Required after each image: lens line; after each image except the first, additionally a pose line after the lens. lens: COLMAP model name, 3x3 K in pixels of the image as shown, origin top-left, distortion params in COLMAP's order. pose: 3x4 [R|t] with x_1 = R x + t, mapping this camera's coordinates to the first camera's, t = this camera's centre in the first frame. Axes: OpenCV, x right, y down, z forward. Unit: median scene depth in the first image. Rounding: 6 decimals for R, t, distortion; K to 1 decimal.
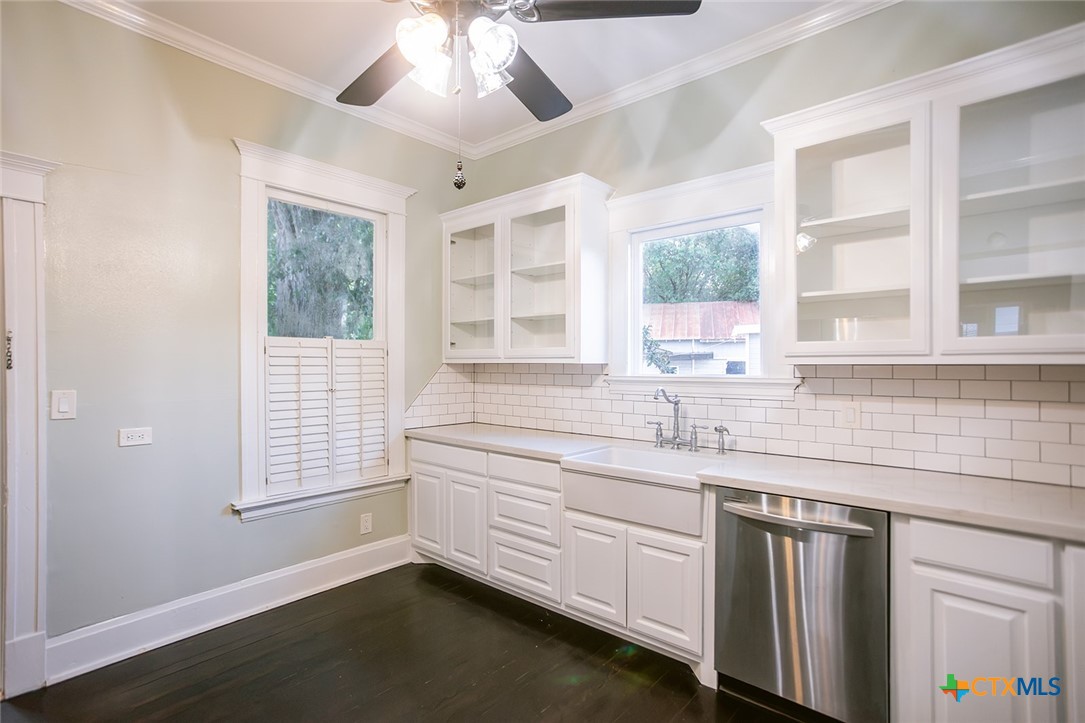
lens RADIAL K [[519.7, 0, 539.0], [0, 519.7, 363.3], [0, 0, 1]] dist [-0.019552, 0.010049]
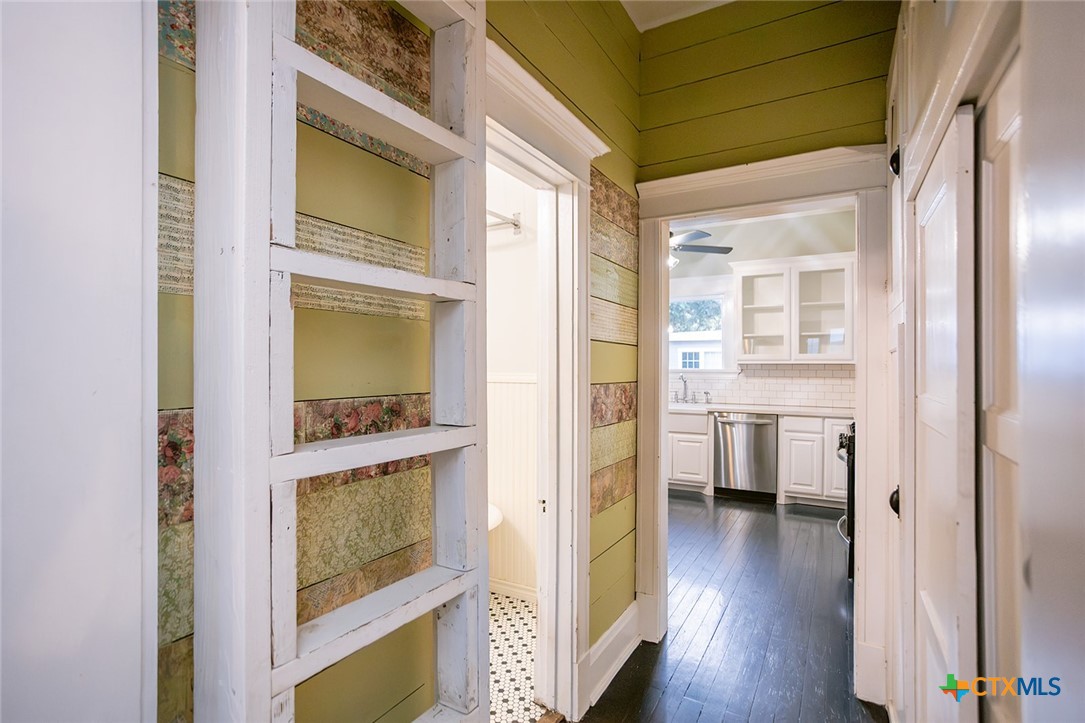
lens RADIAL K [[519.7, 0, 549.9], [0, 519.7, 359.5], [0, 0, 1]] dist [-0.019552, 0.010049]
pose [[0.978328, 0.009837, 0.206827, -0.768614], [-0.006661, 0.999849, -0.016048, 0.024367], [-0.206954, 0.014322, 0.978246, -1.036579]]
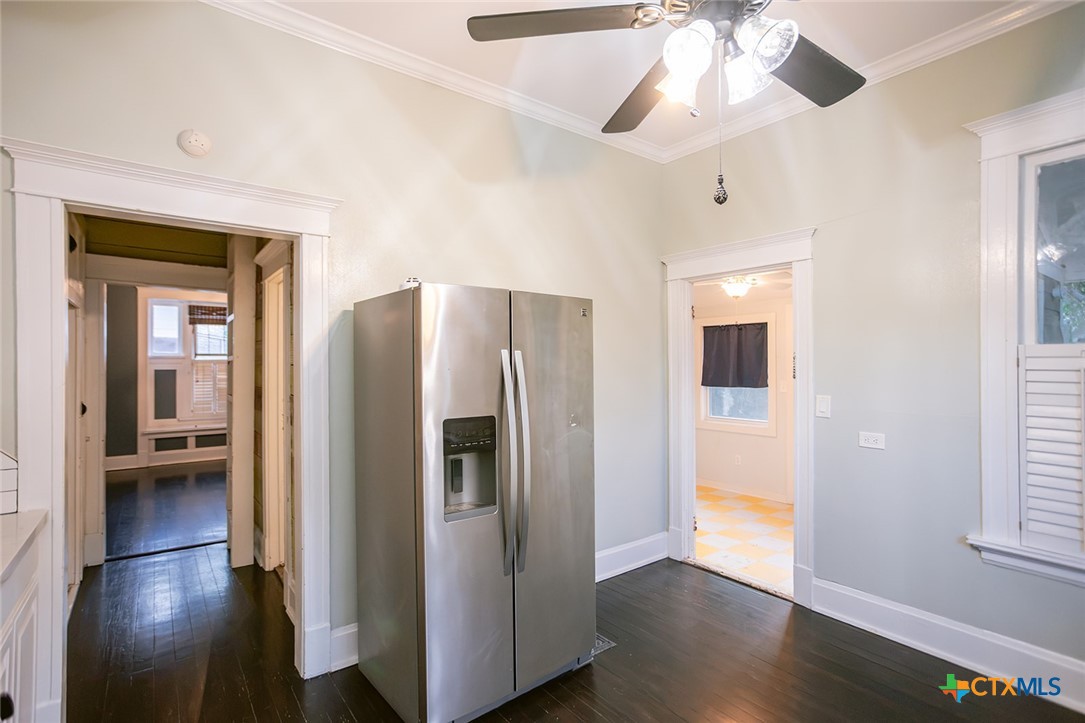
lens RADIAL K [[519.7, 0, 514.1], [0, 519.7, 370.3], [0, 0, 1]] dist [-0.019552, 0.010049]
pose [[-0.245376, 0.008995, -0.969386, 0.456209], [-0.002307, 0.999949, 0.009863, -0.019602], [0.969425, 0.004656, -0.245342, 0.456285]]
